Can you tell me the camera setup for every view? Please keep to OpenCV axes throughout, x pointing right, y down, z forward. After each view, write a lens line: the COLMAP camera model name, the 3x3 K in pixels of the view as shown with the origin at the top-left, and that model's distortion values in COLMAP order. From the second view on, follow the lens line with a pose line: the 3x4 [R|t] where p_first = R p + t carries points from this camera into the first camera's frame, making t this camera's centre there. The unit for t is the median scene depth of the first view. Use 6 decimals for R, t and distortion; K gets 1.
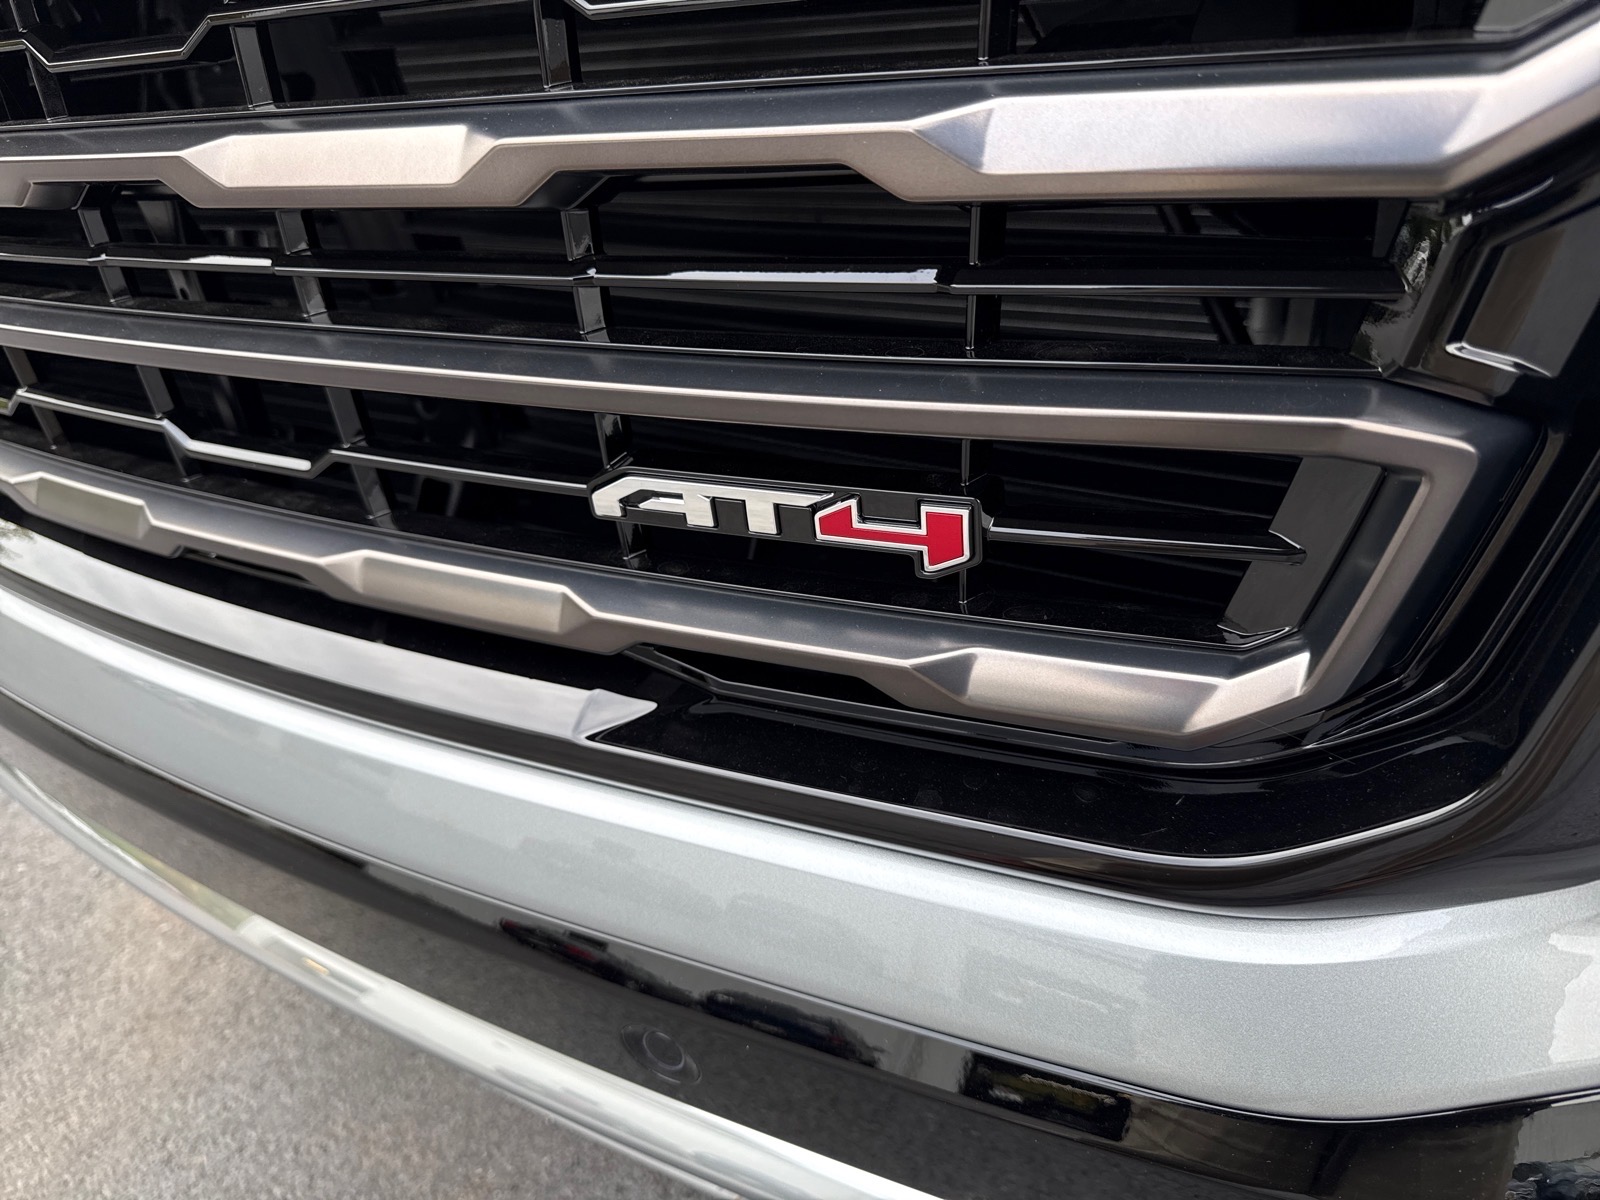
lens RADIAL K [[1095.7, 0, 796.5], [0, 1095.7, 606.8], [0, 0, 1]] dist [0.012113, -0.007831]
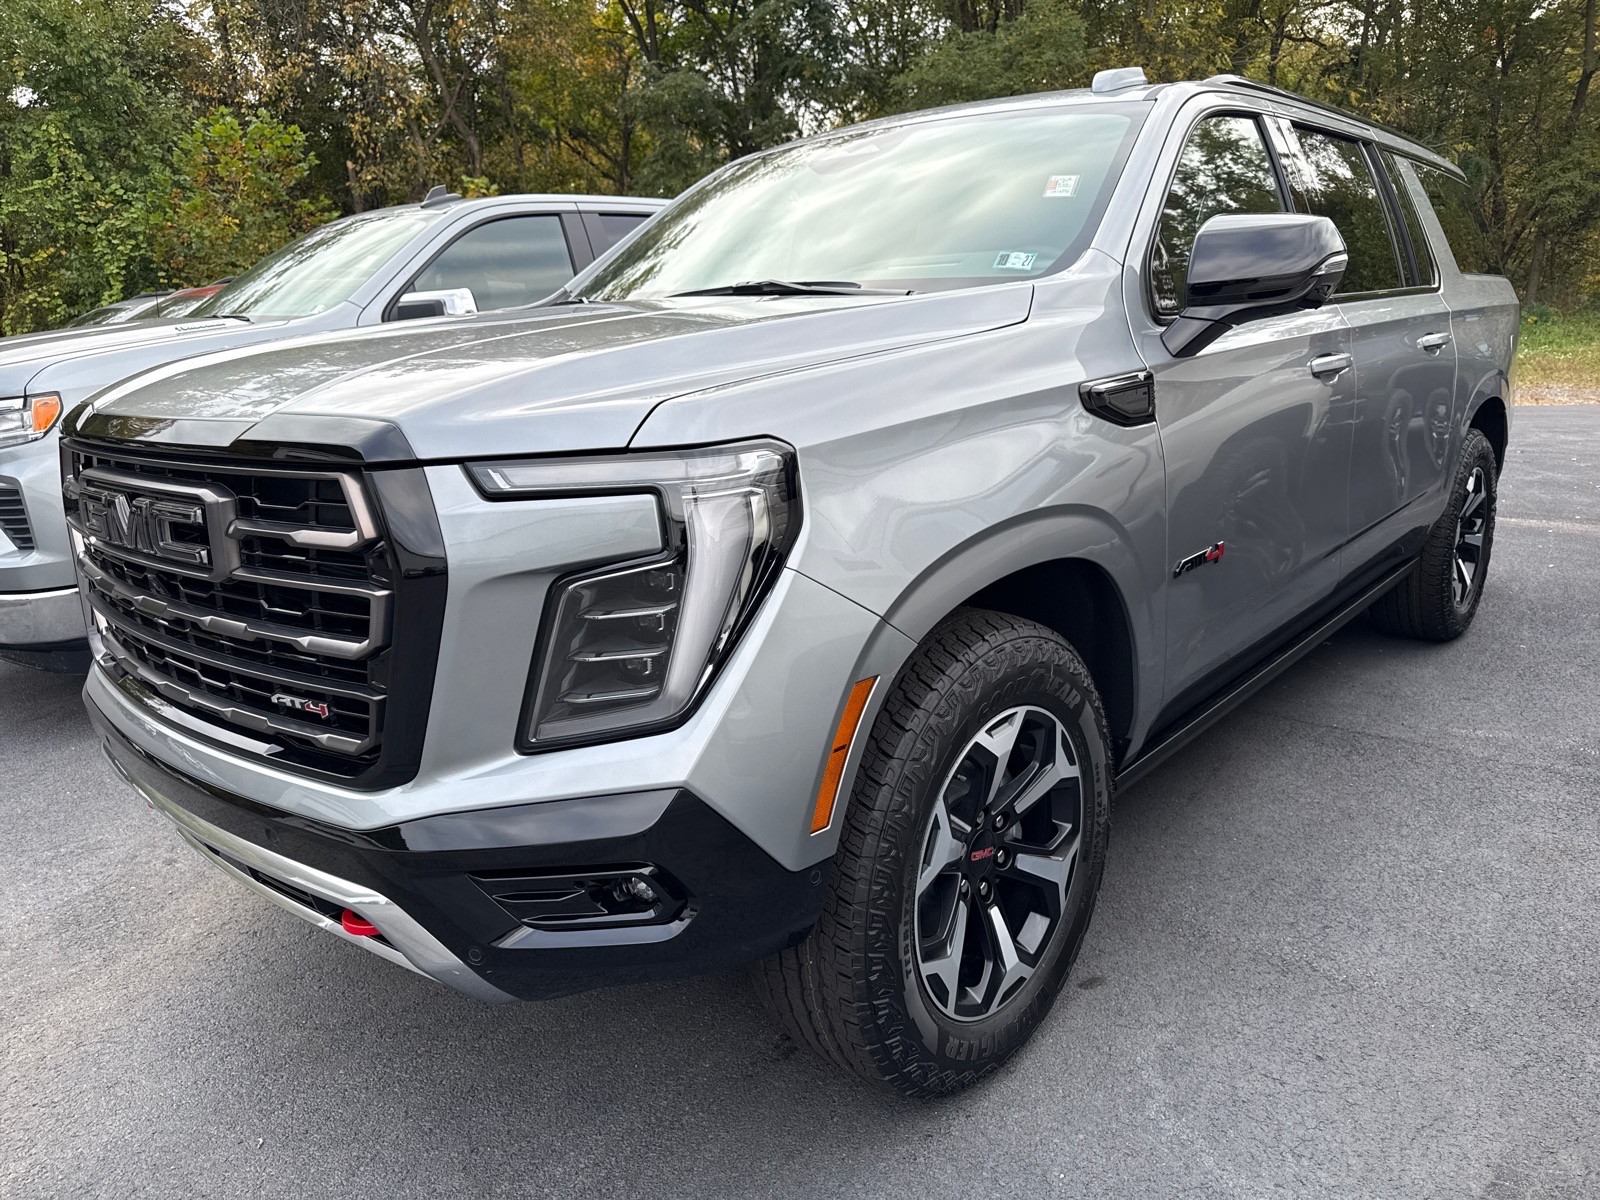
lens RADIAL K [[1095.7, 0, 791.9], [0, 1095.7, 608.3], [0, 0, 1]] dist [0.012113, -0.007831]
pose [[0.989740, 0.066751, -0.126326, 2.235618], [-0.091704, 0.974793, -0.203394, 0.236862], [0.109565, 0.212892, 0.970913, -2.905112]]
